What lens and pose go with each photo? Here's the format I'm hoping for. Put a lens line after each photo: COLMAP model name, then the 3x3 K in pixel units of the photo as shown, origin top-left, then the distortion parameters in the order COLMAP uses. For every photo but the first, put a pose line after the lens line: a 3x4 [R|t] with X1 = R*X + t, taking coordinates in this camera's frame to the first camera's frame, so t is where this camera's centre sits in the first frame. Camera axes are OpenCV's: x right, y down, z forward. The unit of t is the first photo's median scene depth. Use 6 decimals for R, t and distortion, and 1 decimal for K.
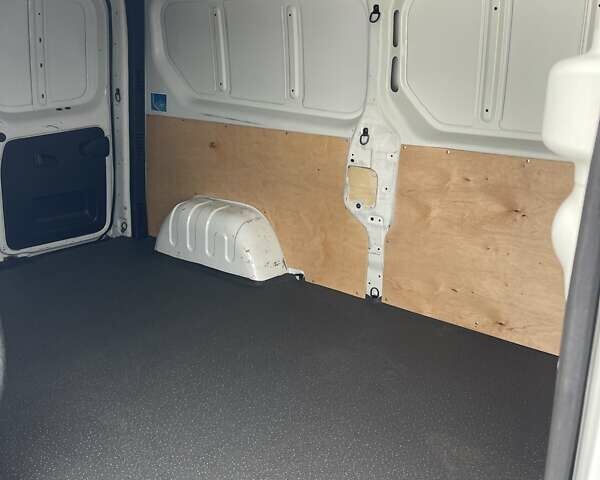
lens RADIAL K [[598.4, 0, 300.5], [0, 598.4, 253.5], [0, 0, 1]] dist [0.039185, 0.003136]
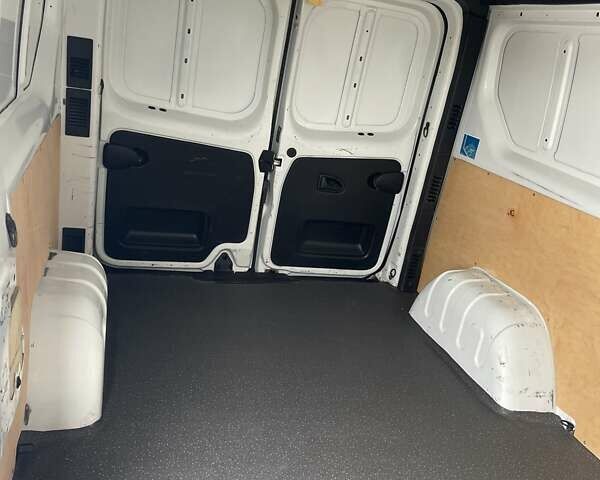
lens RADIAL K [[598.4, 0, 300.5], [0, 598.4, 253.5], [0, 0, 1]] dist [0.039185, 0.003136]
pose [[0.800970, 0.288059, -0.524851, 0.056407], [-0.307637, 0.950084, 0.051963, -0.085311], [0.513621, 0.119843, 0.849606, 0.200546]]
